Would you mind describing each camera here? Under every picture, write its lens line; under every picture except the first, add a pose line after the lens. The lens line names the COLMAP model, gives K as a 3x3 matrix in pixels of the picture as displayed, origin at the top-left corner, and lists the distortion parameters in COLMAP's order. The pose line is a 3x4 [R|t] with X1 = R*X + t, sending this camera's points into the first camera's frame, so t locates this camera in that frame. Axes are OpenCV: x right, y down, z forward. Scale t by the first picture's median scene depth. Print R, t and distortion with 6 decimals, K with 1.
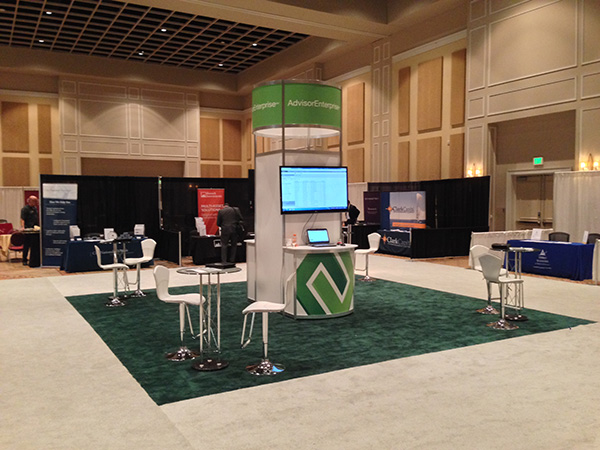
lens RADIAL K [[542.5, 0, 300.0], [0, 542.5, 225.0], [0, 0, 1]] dist [0.128564, -0.231378]
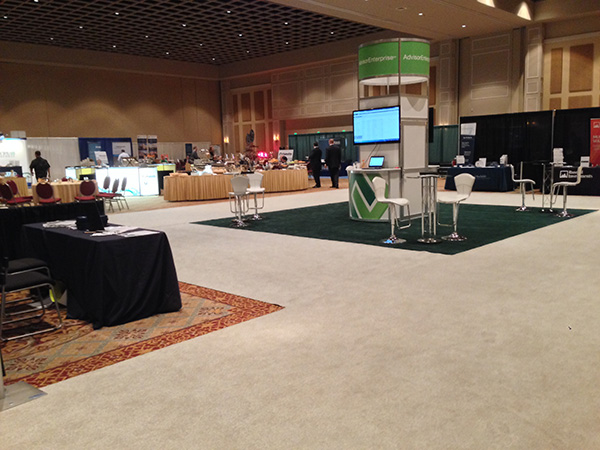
lens RADIAL K [[542.5, 0, 300.0], [0, 542.5, 225.0], [0, 0, 1]] dist [0.128564, -0.231378]
pose [[0.281757, 0.128174, -0.950886, 0.356101], [-0.016534, 0.991539, 0.128755, 0.001542], [0.959343, -0.020555, 0.281492, 0.124700]]
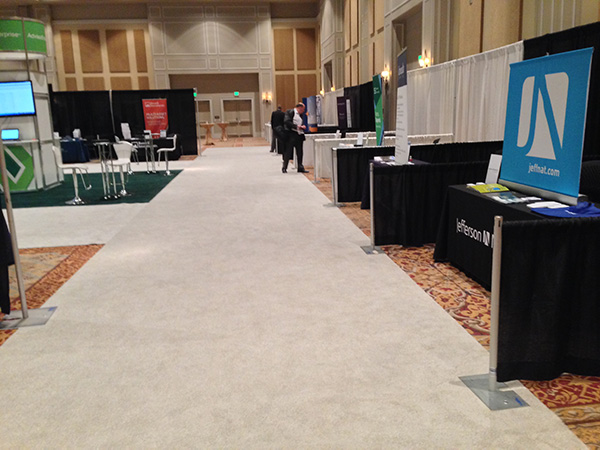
lens RADIAL K [[542.5, 0, 300.0], [0, 542.5, 225.0], [0, 0, 1]] dist [0.128564, -0.231378]
pose [[0.916005, 0.059669, -0.396705, 0.353052], [0.005675, 0.986850, 0.161536, 0.007045], [0.401127, -0.150219, 0.903621, 0.003338]]
